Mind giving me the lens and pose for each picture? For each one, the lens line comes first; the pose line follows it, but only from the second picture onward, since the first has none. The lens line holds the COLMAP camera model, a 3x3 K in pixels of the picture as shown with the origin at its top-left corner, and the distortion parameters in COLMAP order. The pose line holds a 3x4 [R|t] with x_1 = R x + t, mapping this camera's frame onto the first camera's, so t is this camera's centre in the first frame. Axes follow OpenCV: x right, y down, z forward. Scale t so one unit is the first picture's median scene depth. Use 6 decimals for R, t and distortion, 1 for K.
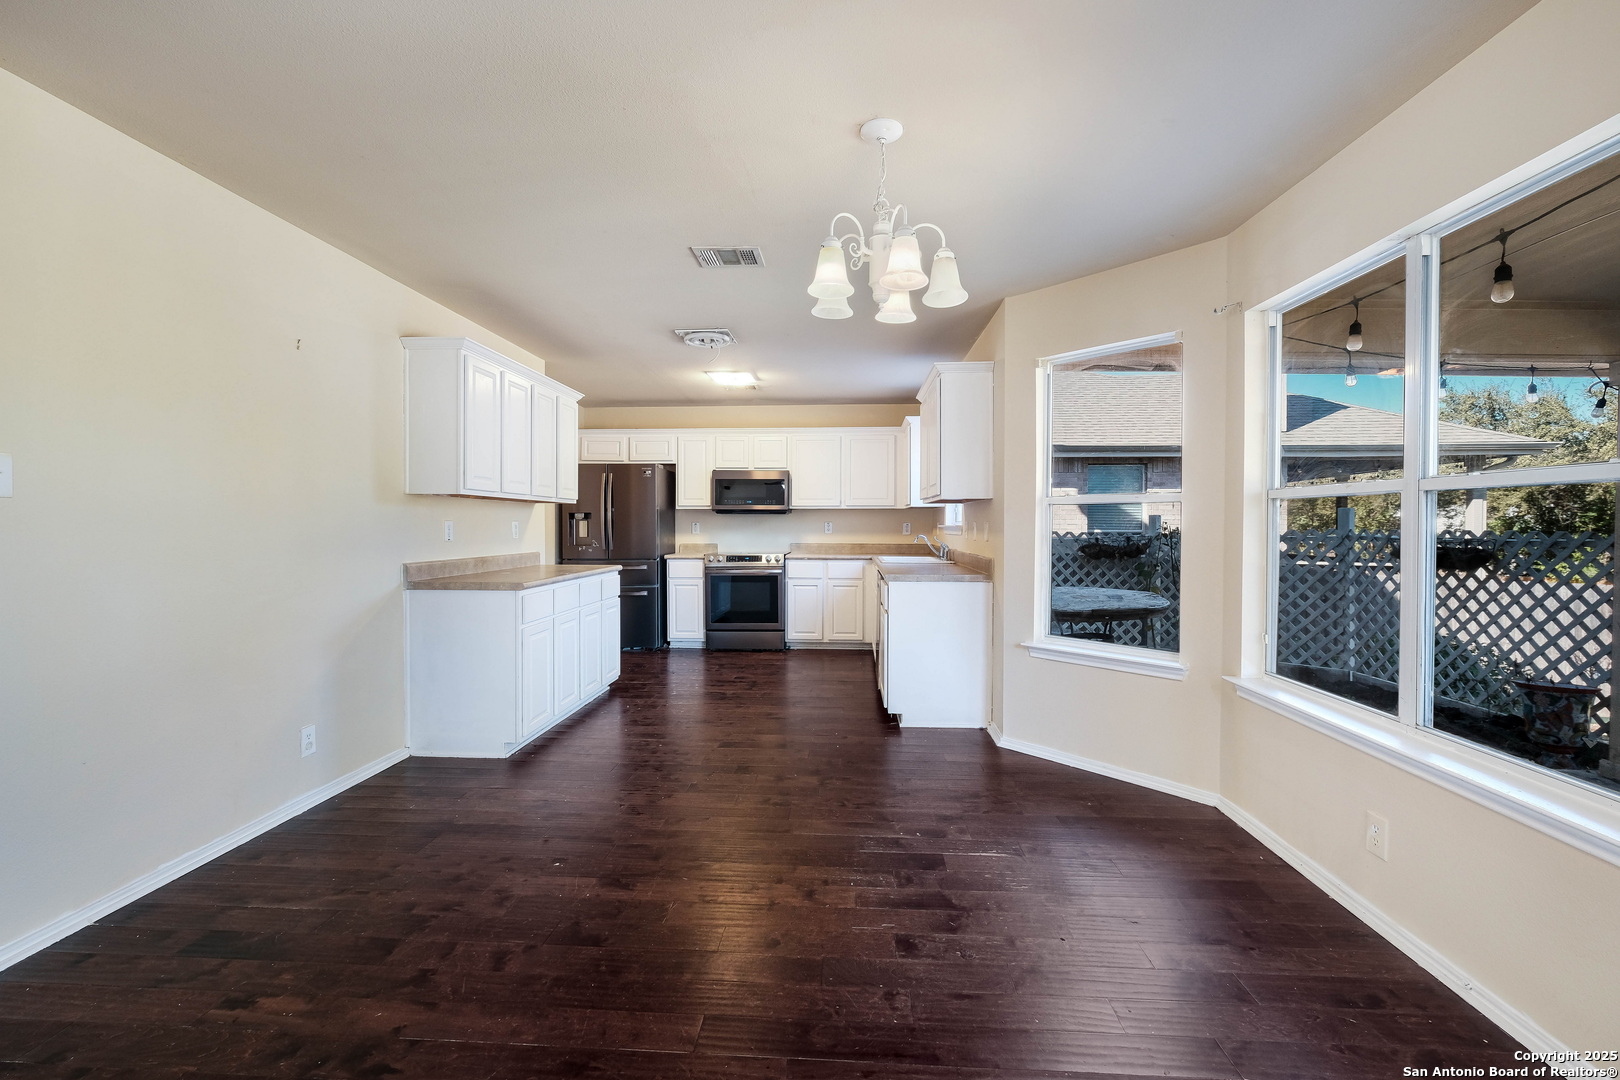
lens RADIAL K [[704.2, 0, 809.7], [0, 704.2, 530.5], [0, 0, 1]] dist [0.000037, 0.000010]
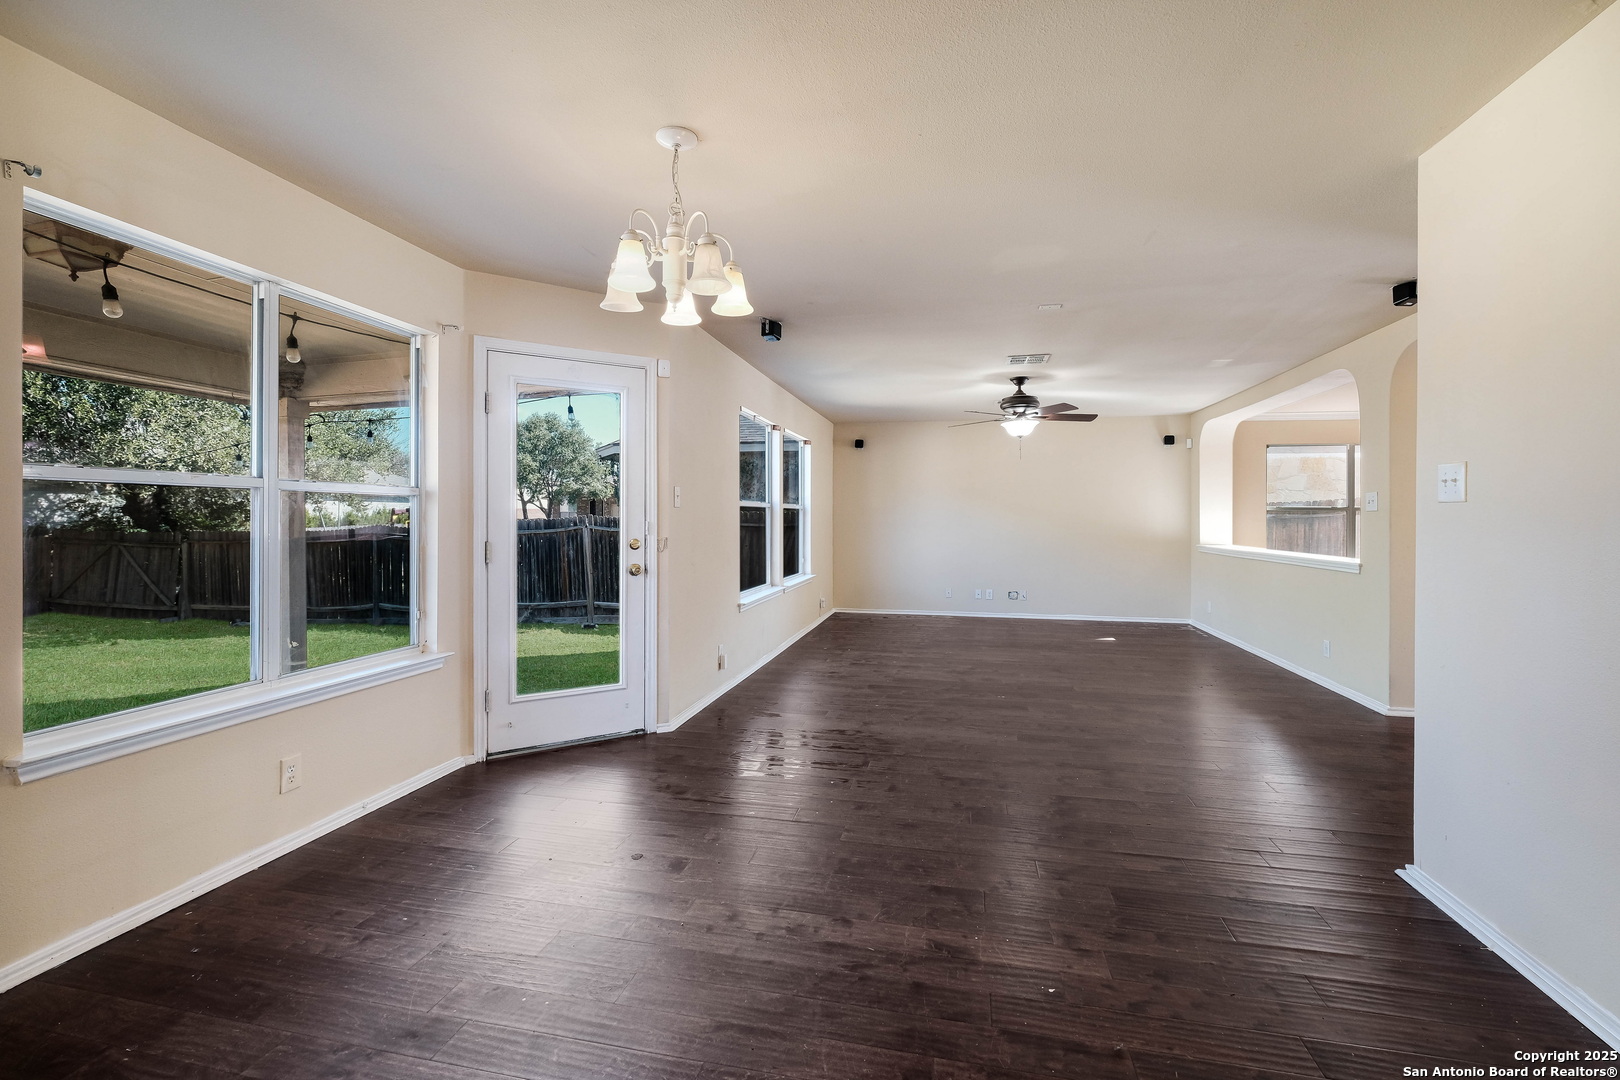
lens RADIAL K [[705.1, 0, 807.8], [0, 705.1, 516.3], [0, 0, 1]] dist [0.002360, 0.000404]
pose [[-0.987100, -0.005869, 0.159999, -0.084253], [-0.004848, 0.999965, 0.006775, -0.006843], [-0.160033, 0.005912, -0.987094, 0.659784]]
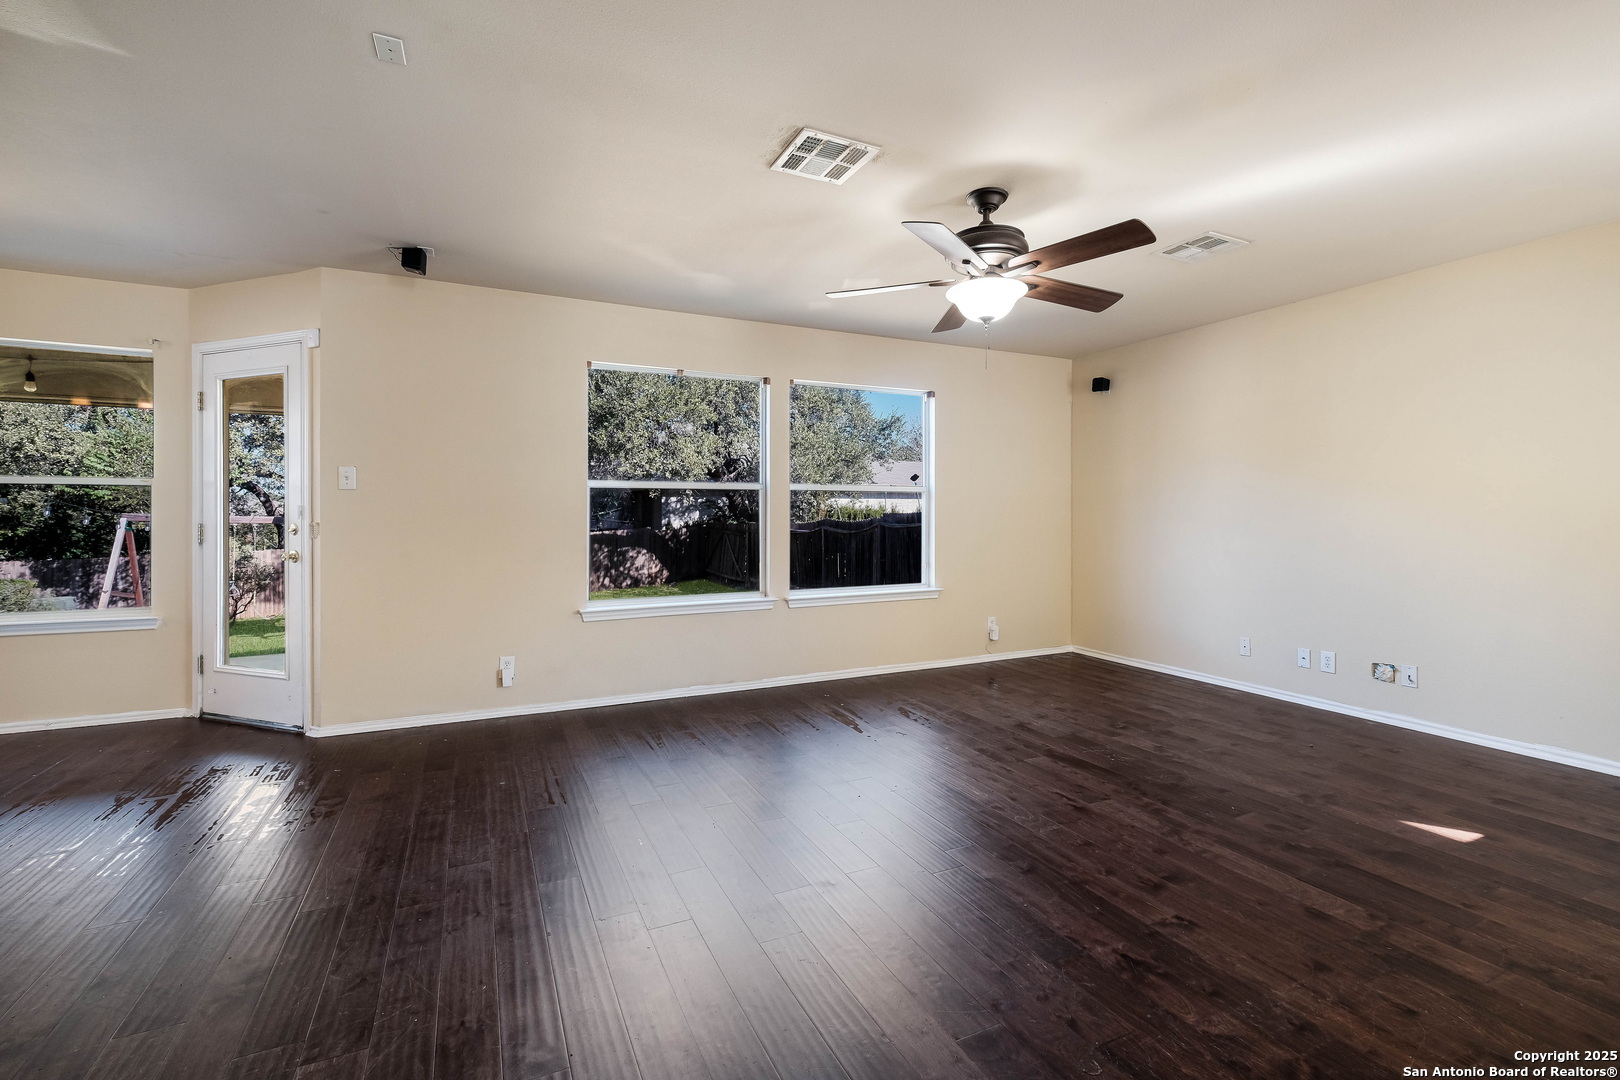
lens RADIAL K [[706.9, 0, 808.9], [0, 706.9, 511.1], [0, 0, 1]] dist [-0.001872, -0.000151]
pose [[-0.479566, 0.000921, 0.877505, -0.537440], [0.006896, 0.999973, 0.002719, 0.008155], [-0.877479, 0.007355, -0.479560, 0.006374]]
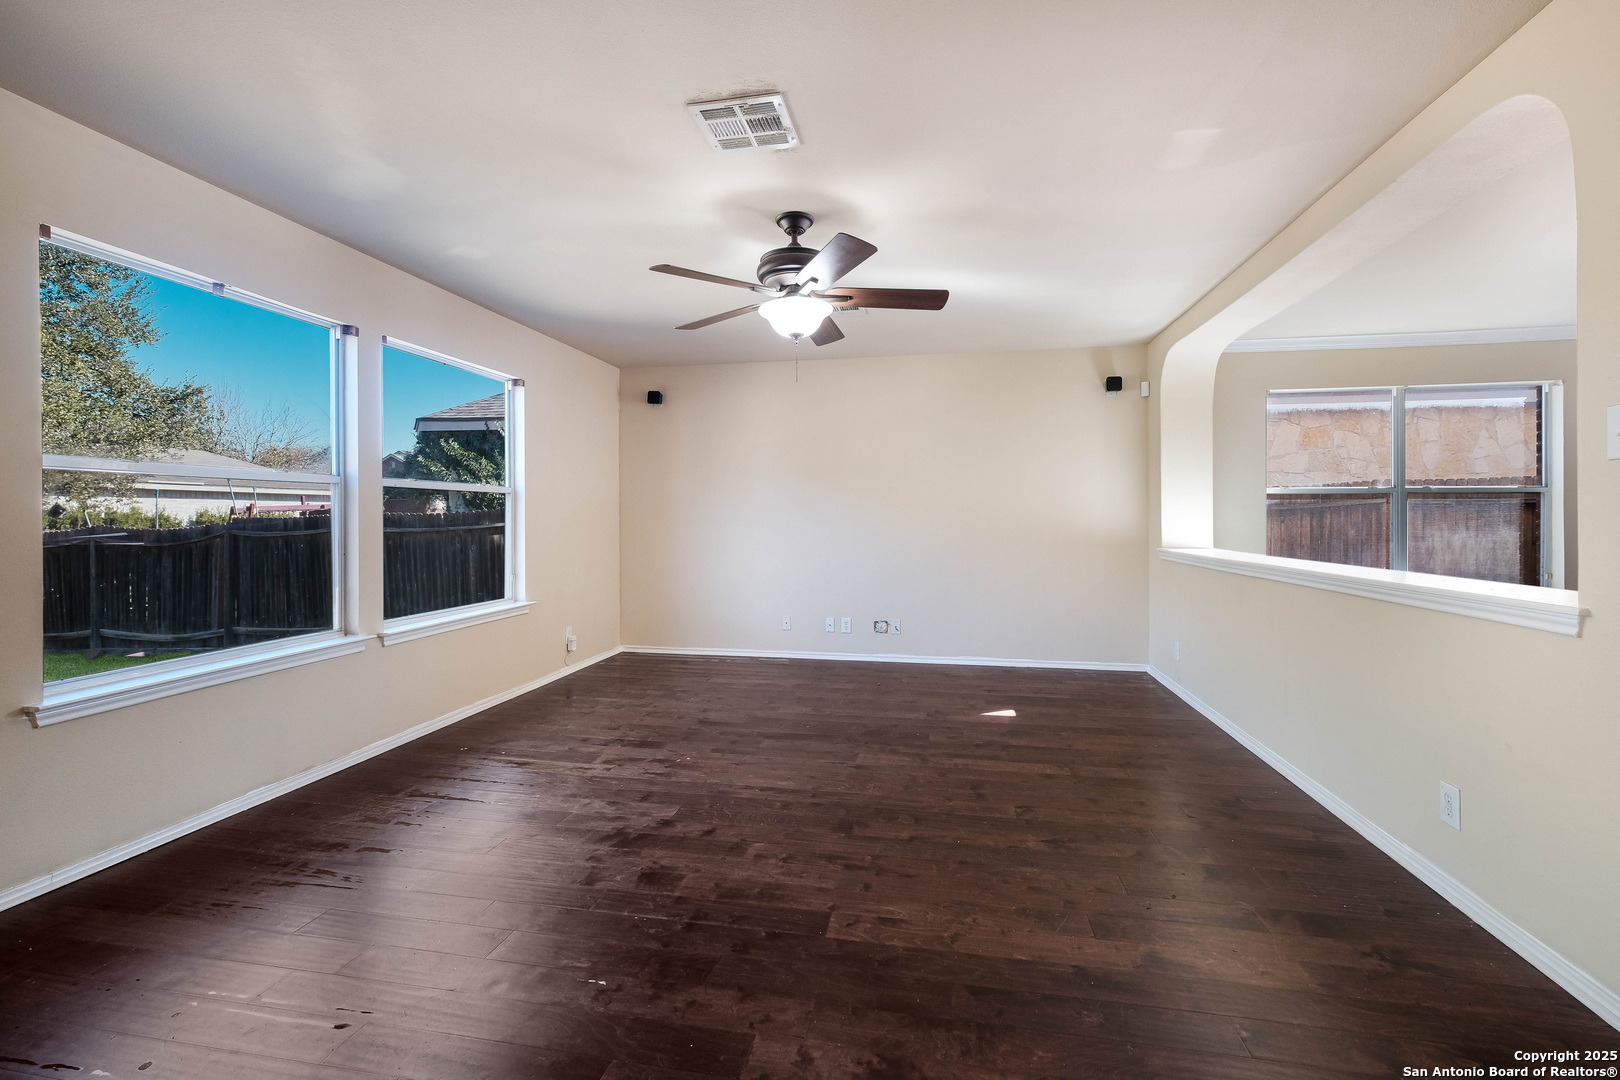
lens RADIAL K [[696.7, 0, 805.9], [0, 696.7, 516.0], [0, 0, 1]] dist [0.007425, -0.000235]
pose [[-0.990450, -0.001472, 0.137865, -0.279007], [-0.000695, 0.999984, 0.005686, 0.008040], [-0.137871, 0.005536, -0.990435, 0.153353]]
